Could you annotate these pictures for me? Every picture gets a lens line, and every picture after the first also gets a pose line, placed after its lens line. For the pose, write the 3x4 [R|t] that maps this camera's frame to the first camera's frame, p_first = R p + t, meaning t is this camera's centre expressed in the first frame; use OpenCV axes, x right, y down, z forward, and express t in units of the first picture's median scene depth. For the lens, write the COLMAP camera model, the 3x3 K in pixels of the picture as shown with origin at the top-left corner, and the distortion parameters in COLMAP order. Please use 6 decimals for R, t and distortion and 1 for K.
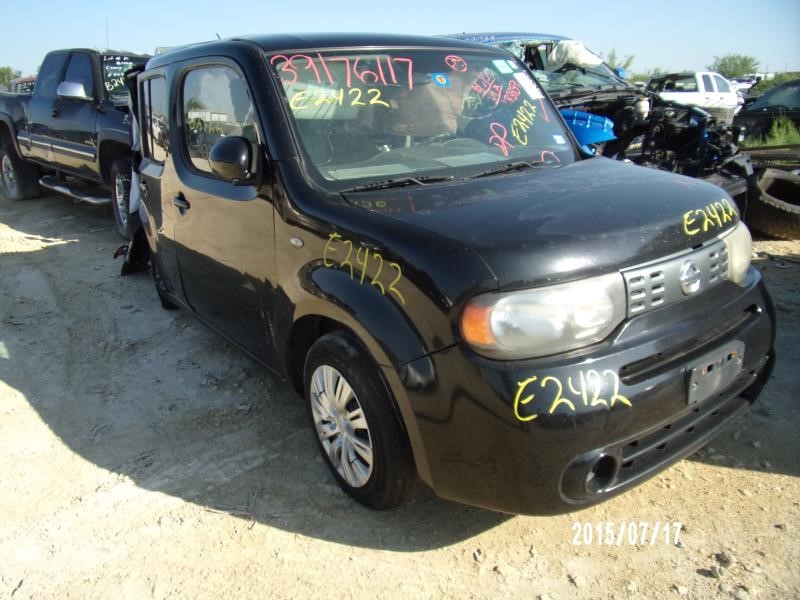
lens RADIAL K [[569.9, 0, 389.9], [0, 569.9, 298.9], [0, 0, 1]] dist [-0.004711, -0.000885]
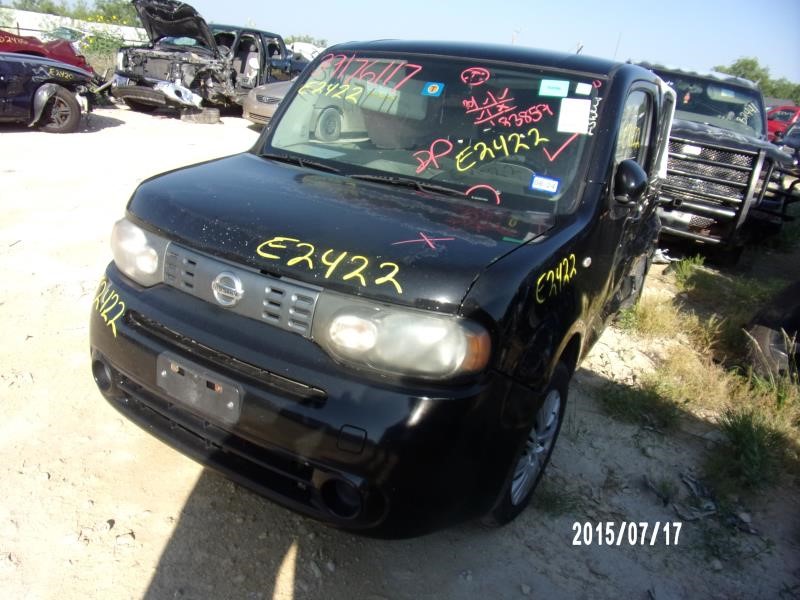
lens RADIAL K [[578.0, 0, 400.0], [0, 578.0, 300.0], [0, 0, 1]] dist [0.000501, -0.001781]
pose [[0.398393, 0.396187, -0.827236, 1.329956], [-0.425550, 0.878794, 0.215936, -0.324735], [0.812521, 0.266002, 0.518703, 0.676383]]
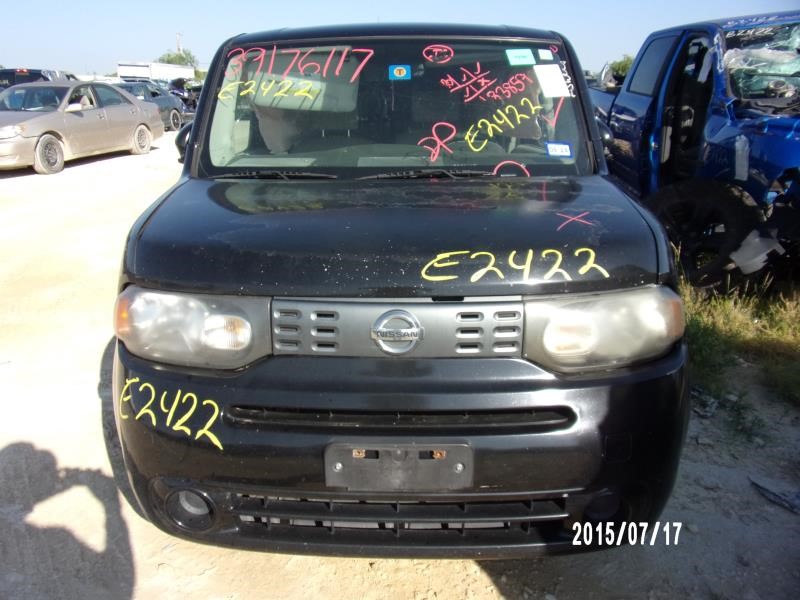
lens RADIAL K [[569.9, 0, 389.9], [0, 569.9, 298.9], [0, 0, 1]] dist [-0.004711, -0.000885]
pose [[0.794218, 0.228077, -0.563205, 0.856781], [-0.224669, 0.971422, 0.076567, -0.126568], [0.564573, 0.065724, 0.822762, 0.341506]]
